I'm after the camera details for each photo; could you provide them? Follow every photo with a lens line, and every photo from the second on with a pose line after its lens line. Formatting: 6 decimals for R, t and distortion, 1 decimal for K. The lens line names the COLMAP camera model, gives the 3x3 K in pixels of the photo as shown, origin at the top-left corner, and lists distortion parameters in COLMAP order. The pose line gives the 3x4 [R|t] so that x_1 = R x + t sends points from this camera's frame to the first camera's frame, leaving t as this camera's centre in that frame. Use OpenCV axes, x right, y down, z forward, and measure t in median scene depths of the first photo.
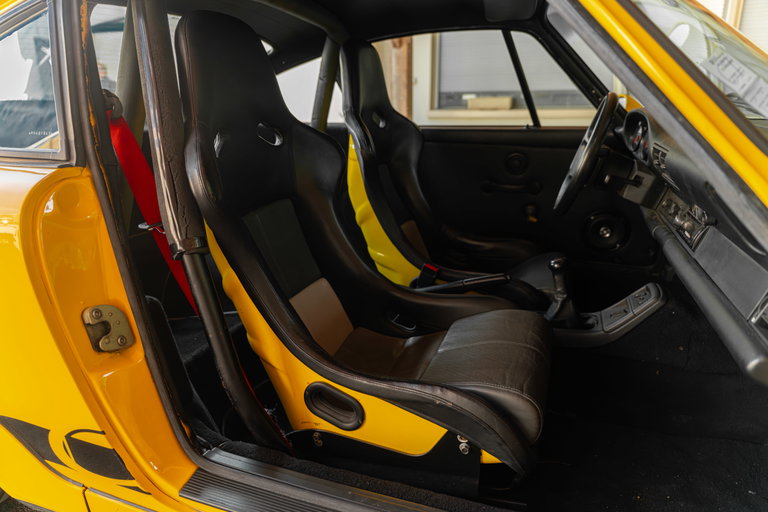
lens RADIAL K [[506.0, 0, 384.0], [0, 506.0, 256.0], [0, 0, 1]] dist [-0.009221, -0.003073]
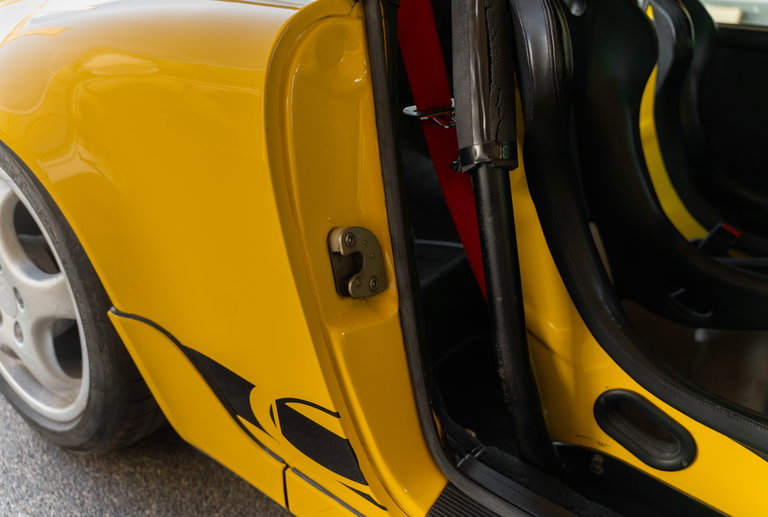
lens RADIAL K [[537.1, 0, 391.6], [0, 537.1, 258.1], [0, 0, 1]] dist [-0.016341, 0.001308]
pose [[0.967849, 0.177591, -0.178130, -0.371648], [-0.149577, 0.975711, 0.160048, 0.018729], [0.202226, -0.128258, 0.970904, 0.322178]]
